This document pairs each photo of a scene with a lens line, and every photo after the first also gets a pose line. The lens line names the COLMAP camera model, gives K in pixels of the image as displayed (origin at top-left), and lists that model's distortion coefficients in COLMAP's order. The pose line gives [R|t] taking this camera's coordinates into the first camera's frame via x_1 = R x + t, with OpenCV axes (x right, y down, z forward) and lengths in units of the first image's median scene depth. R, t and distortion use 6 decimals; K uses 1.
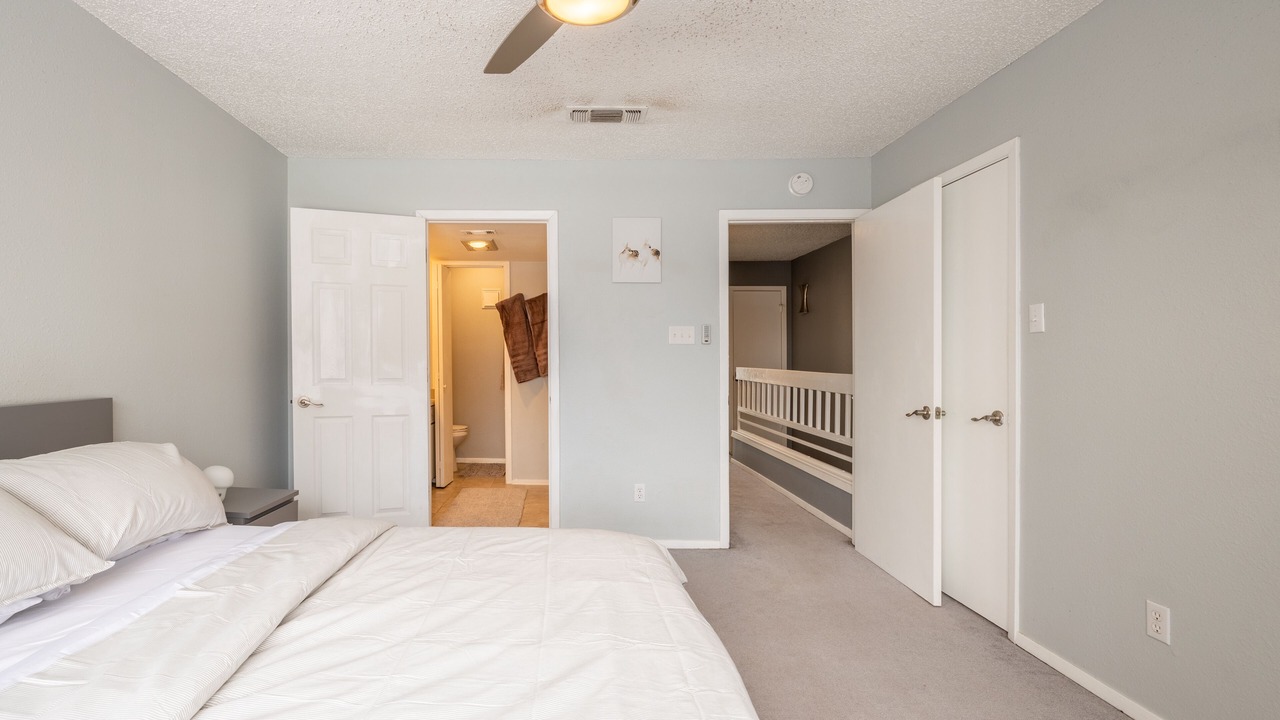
lens RADIAL K [[502.4, 0, 639.4], [0, 502.4, 374.4], [0, 0, 1]] dist [-0.000274, -0.000125]
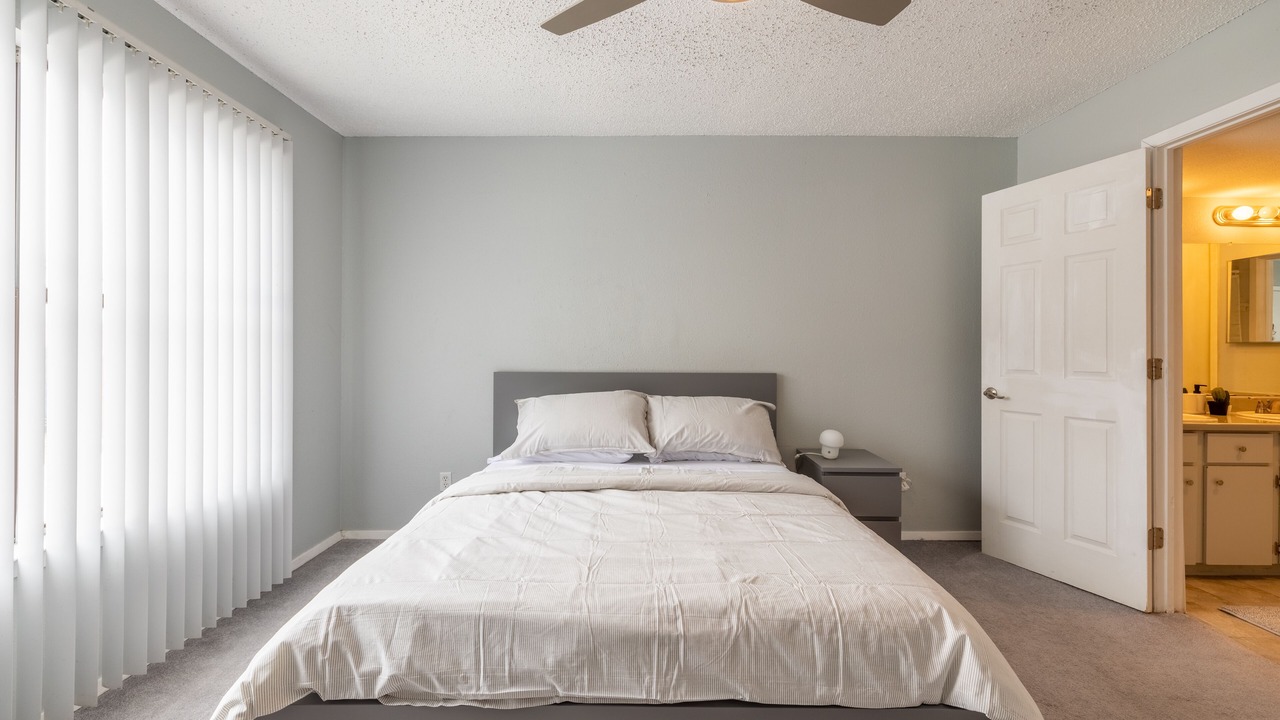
lens RADIAL K [[551.0, 0, 640.0], [0, 551.0, 360.0], [0, 0, 1]] dist [-0.001647, -0.000044]
pose [[0.018320, 0.003377, -0.999826, 0.378079], [-0.026734, 0.999638, 0.002886, 0.006452], [0.999475, 0.026677, 0.018404, 0.306907]]
